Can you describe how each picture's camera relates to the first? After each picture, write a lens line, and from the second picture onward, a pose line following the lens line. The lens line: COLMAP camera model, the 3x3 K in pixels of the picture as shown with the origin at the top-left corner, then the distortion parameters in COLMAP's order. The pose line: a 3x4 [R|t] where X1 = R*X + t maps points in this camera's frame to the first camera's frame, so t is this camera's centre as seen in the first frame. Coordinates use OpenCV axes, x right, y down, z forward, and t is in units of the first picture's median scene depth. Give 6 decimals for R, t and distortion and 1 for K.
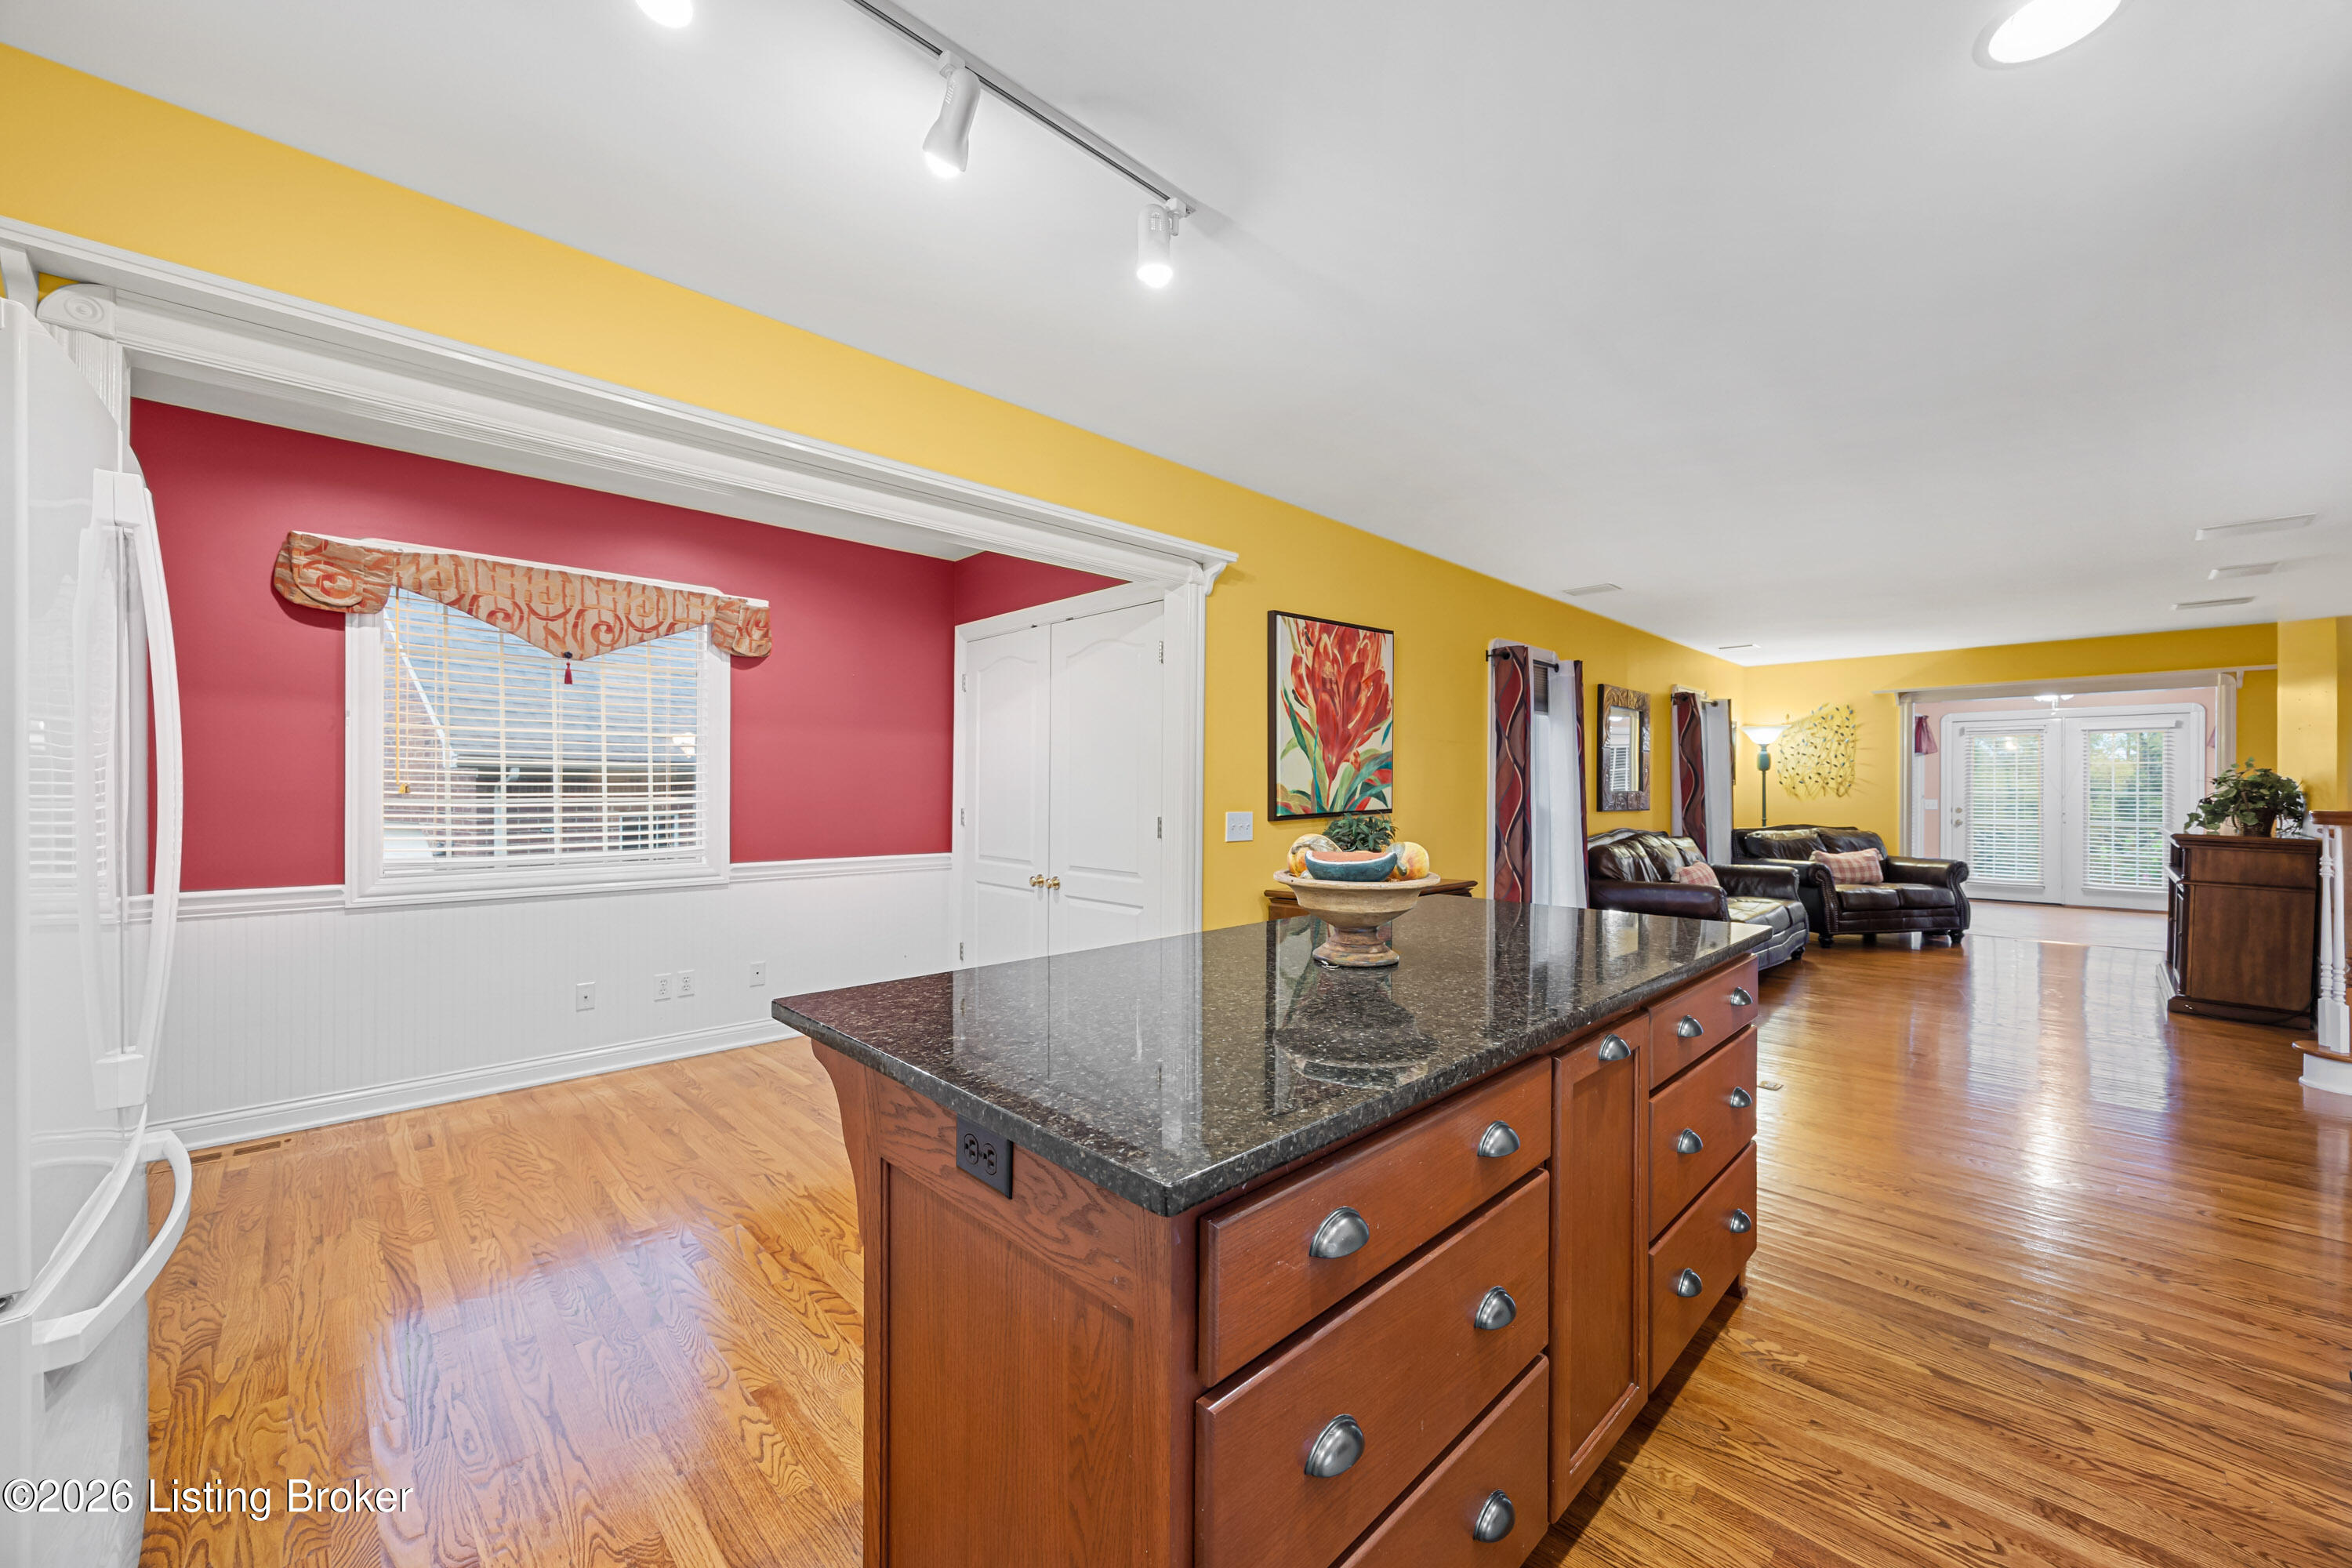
lens RADIAL K [[1091.7, 0, 1106.9], [0, 1091.7, 782.4], [0, 0, 1]] dist [0.012715, -0.000575]
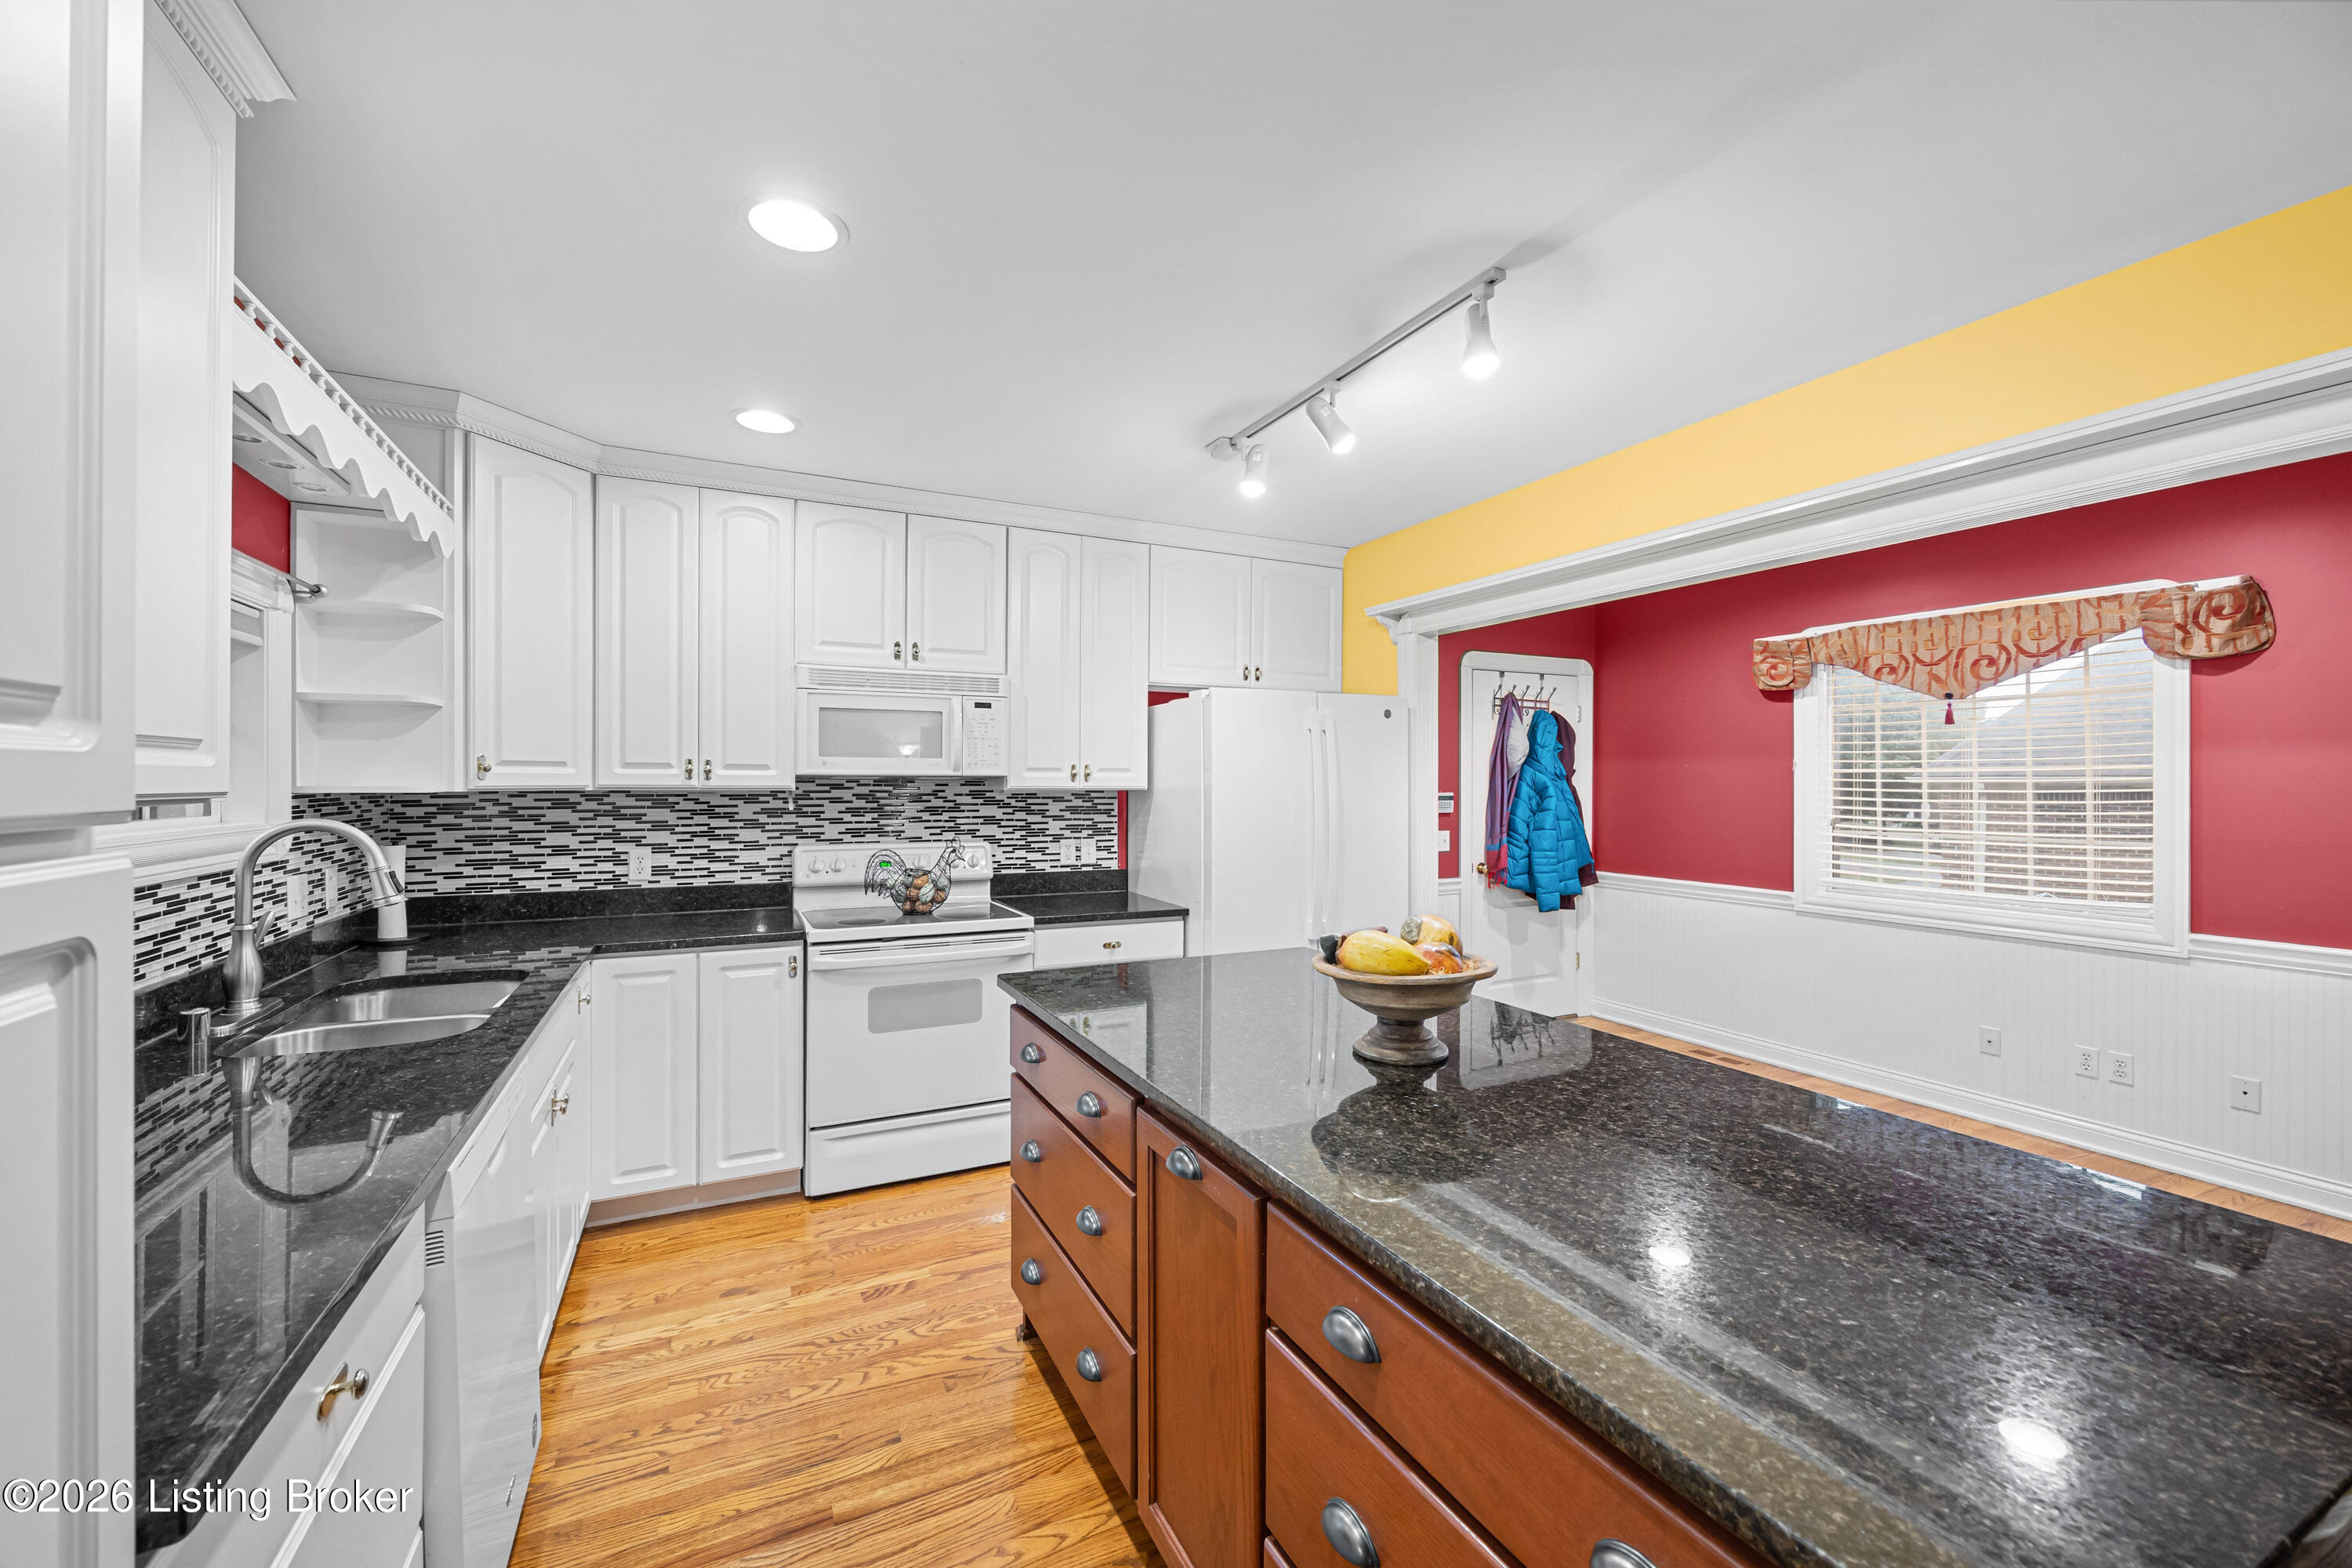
lens RADIAL K [[908.3, 0, 1169.2], [0, 908.3, 782.2], [0, 0, 1]] dist [0.004406, -0.001037]
pose [[-0.290278, -0.011200, -0.956877, 0.466257], [-0.013669, 0.999878, -0.007556, -0.016031], [0.956845, 0.010887, -0.290396, 0.491735]]
